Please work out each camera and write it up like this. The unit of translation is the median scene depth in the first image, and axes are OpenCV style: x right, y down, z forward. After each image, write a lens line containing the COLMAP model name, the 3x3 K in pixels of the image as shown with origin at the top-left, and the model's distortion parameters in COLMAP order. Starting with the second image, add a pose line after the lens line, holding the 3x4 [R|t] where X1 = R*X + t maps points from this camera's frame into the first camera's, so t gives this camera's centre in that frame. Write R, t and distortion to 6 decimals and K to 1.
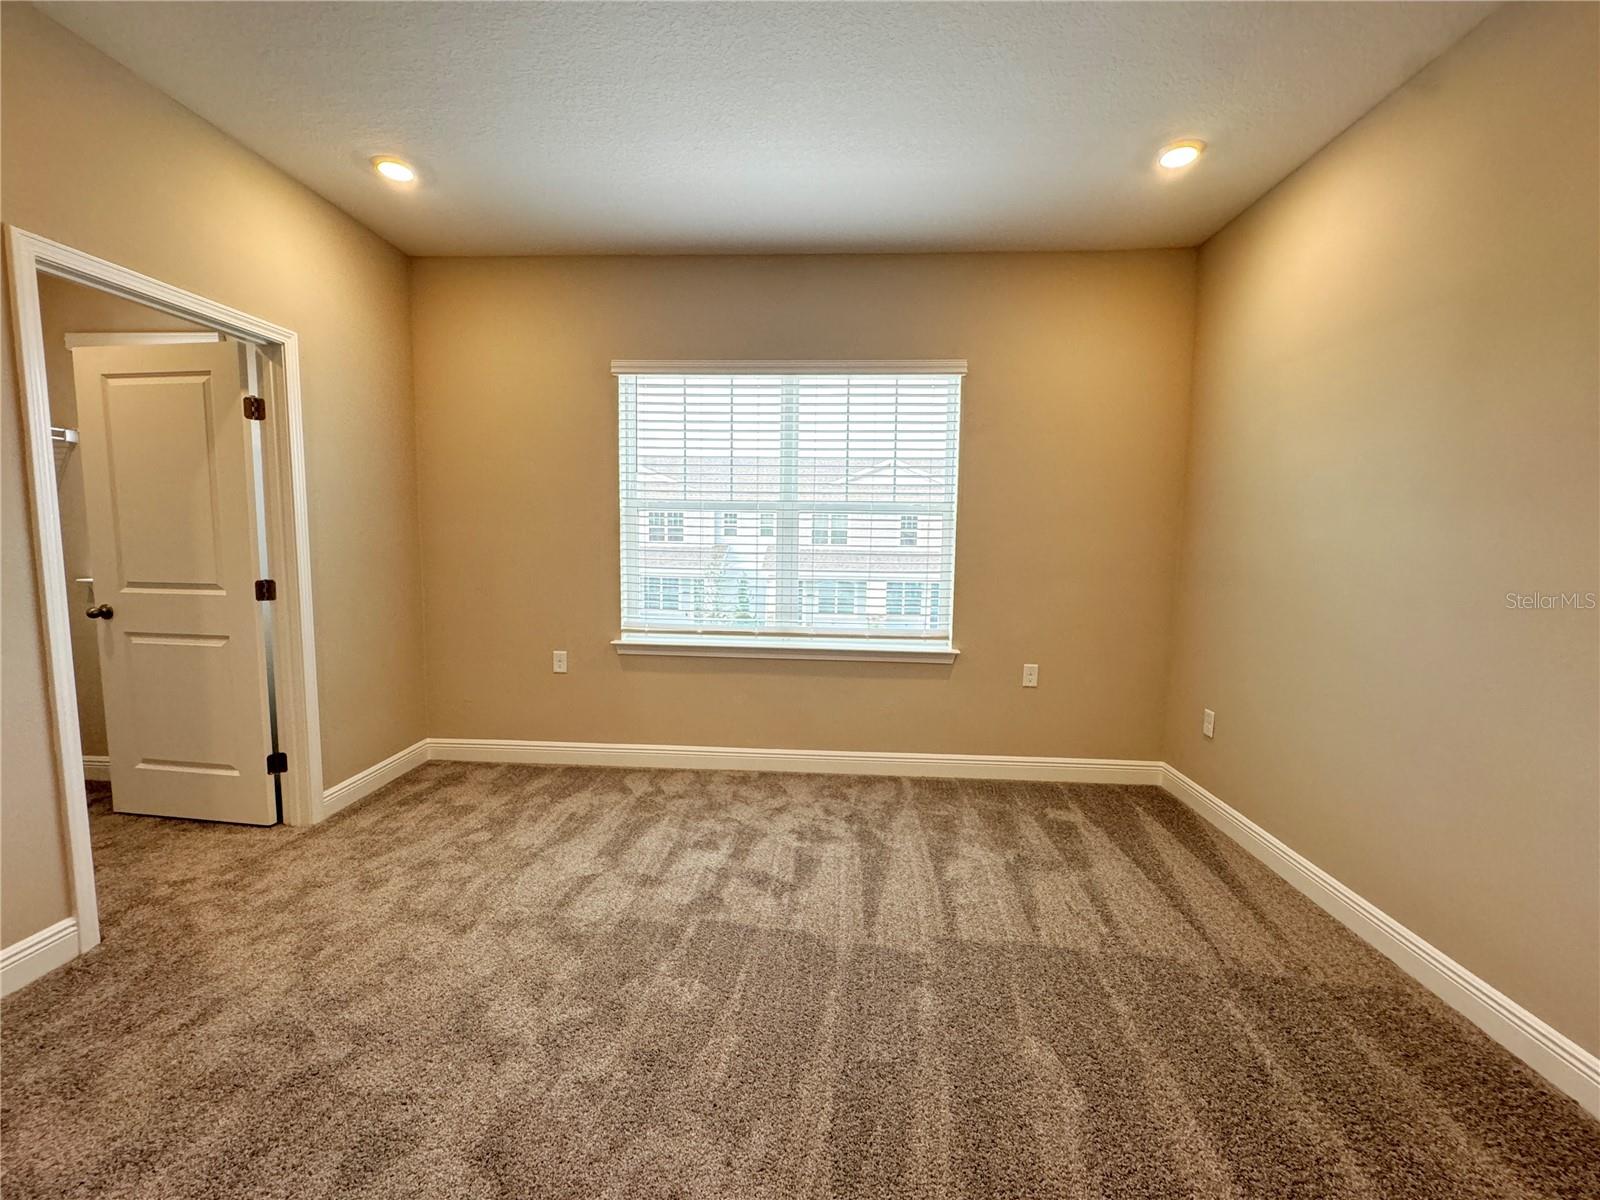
lens RADIAL K [[637.6, 0, 799.1], [0, 637.6, 597.2], [0, 0, 1]] dist [-0.001719, 0.000111]
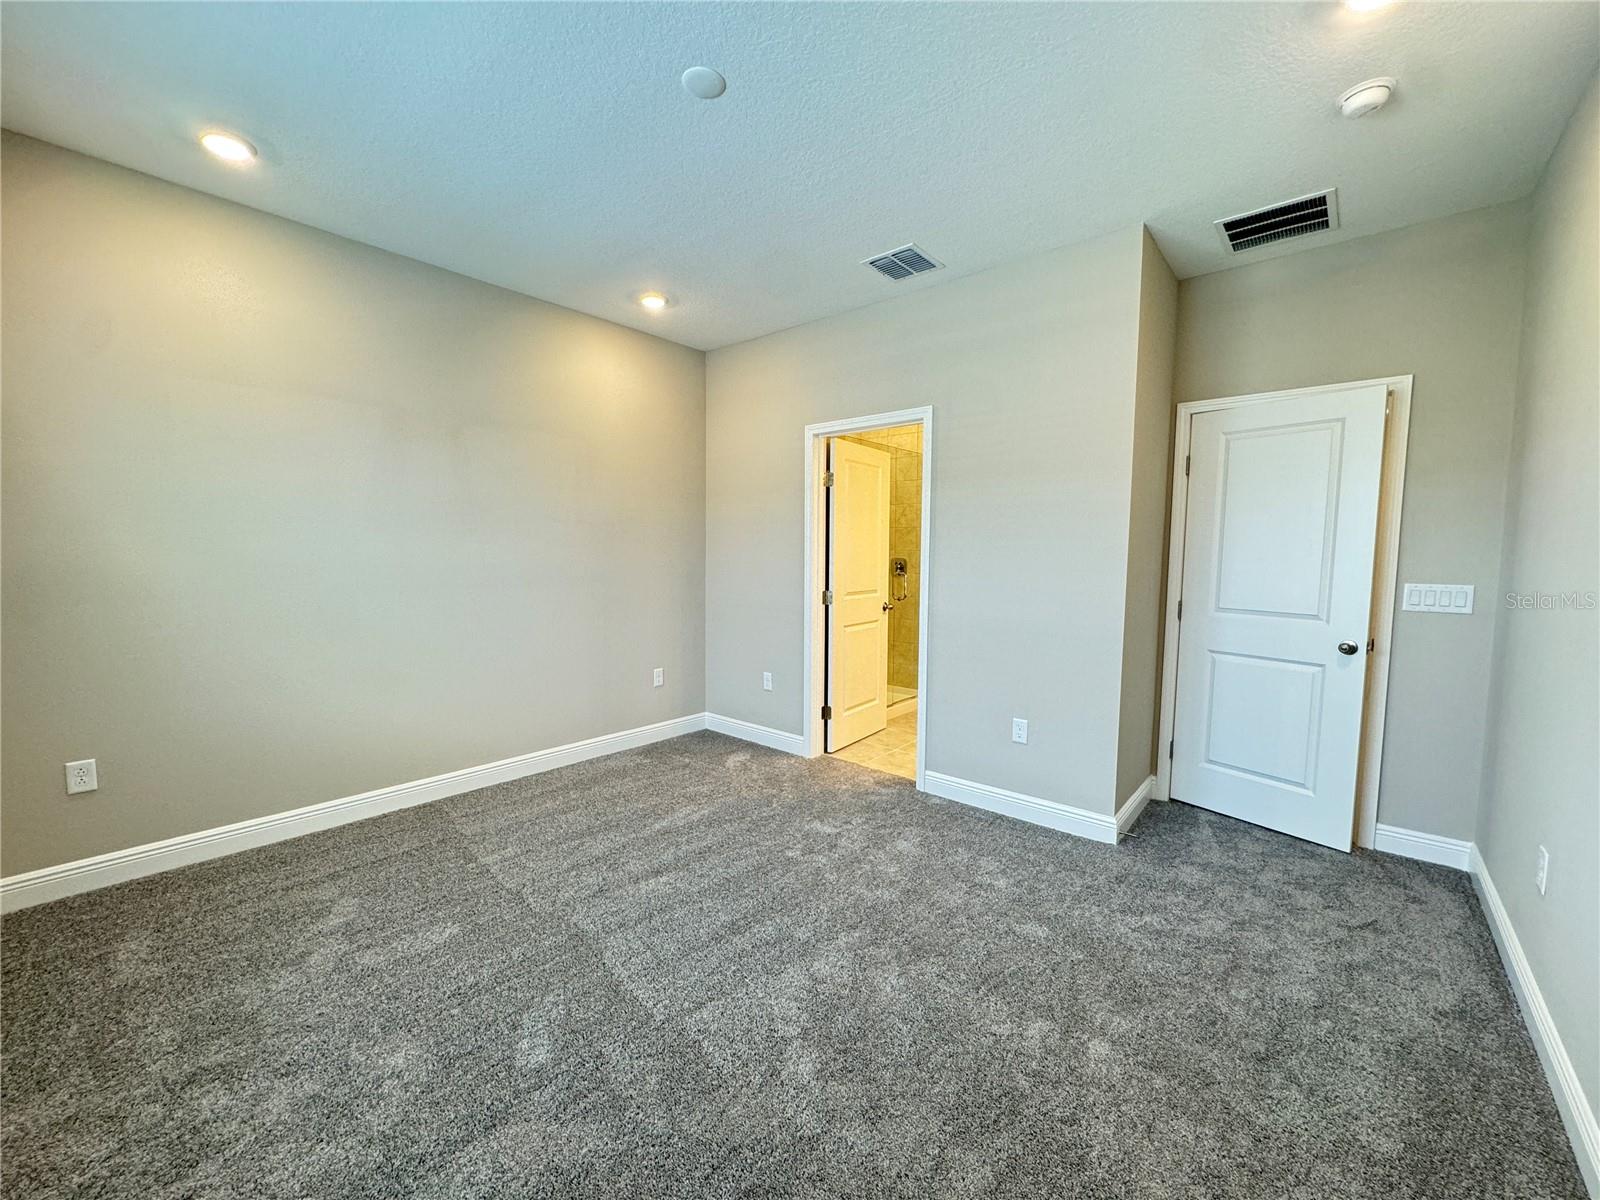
lens RADIAL K [[637.6, 0, 799.1], [0, 637.6, 597.2], [0, 0, 1]] dist [-0.001719, 0.000111]
pose [[-0.790839, -0.064849, 0.608579, -0.539121], [0.038946, 0.987023, 0.155785, -0.115081], [-0.610784, 0.146903, -0.778051, 1.025161]]
